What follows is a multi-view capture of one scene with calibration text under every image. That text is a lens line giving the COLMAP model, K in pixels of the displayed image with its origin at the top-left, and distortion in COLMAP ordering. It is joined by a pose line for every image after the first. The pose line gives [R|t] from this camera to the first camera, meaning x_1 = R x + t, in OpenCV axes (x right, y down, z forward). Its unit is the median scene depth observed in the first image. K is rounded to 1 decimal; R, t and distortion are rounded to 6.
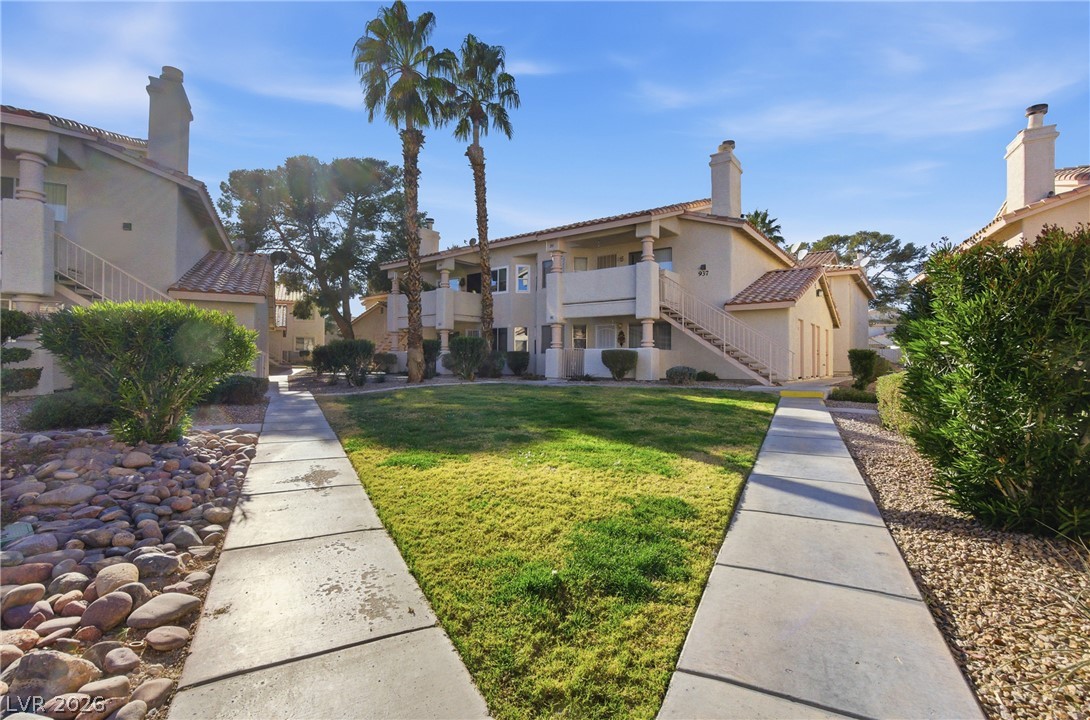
lens RADIAL K [[488.6, 0, 545.0], [0, 488.6, 360.0], [0, 0, 1]] dist [-0.012376, -0.000089]
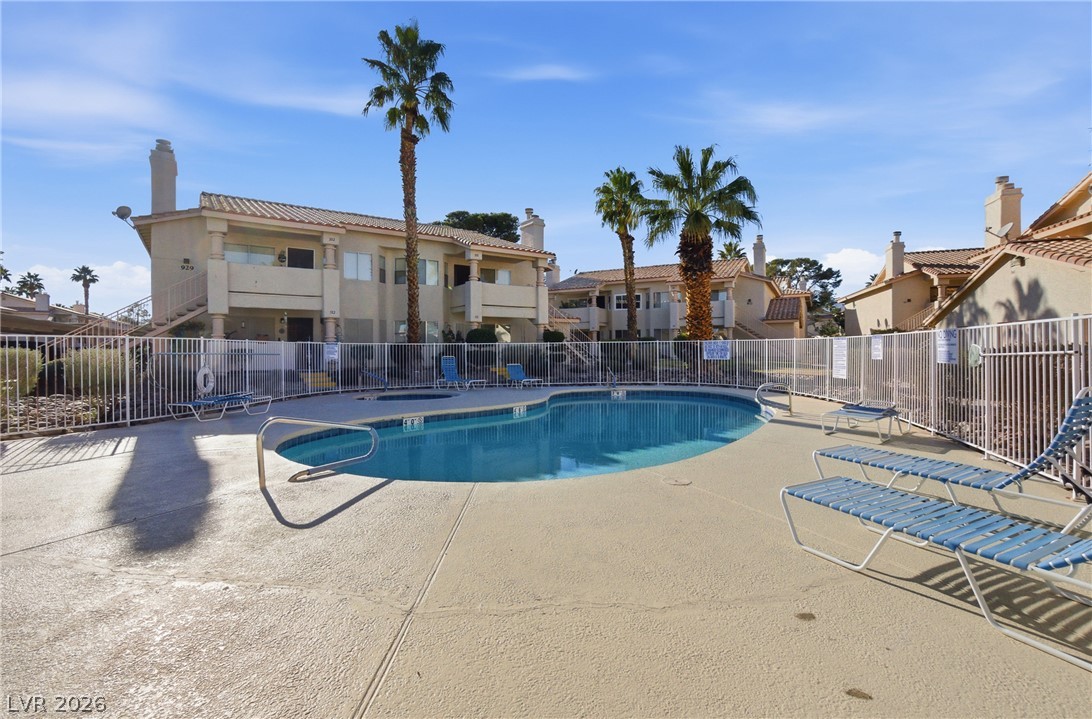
lens RADIAL K [[466.8, 0, 546.0], [0, 466.8, 359.5], [0, 0, 1]] dist [-0.047318, 0.020849]
pose [[0.993167, -0.011496, 0.116136, -0.261327], [0.009412, 0.999785, 0.018471, 0.006257], [-0.116323, -0.017252, 0.993062, -0.283650]]
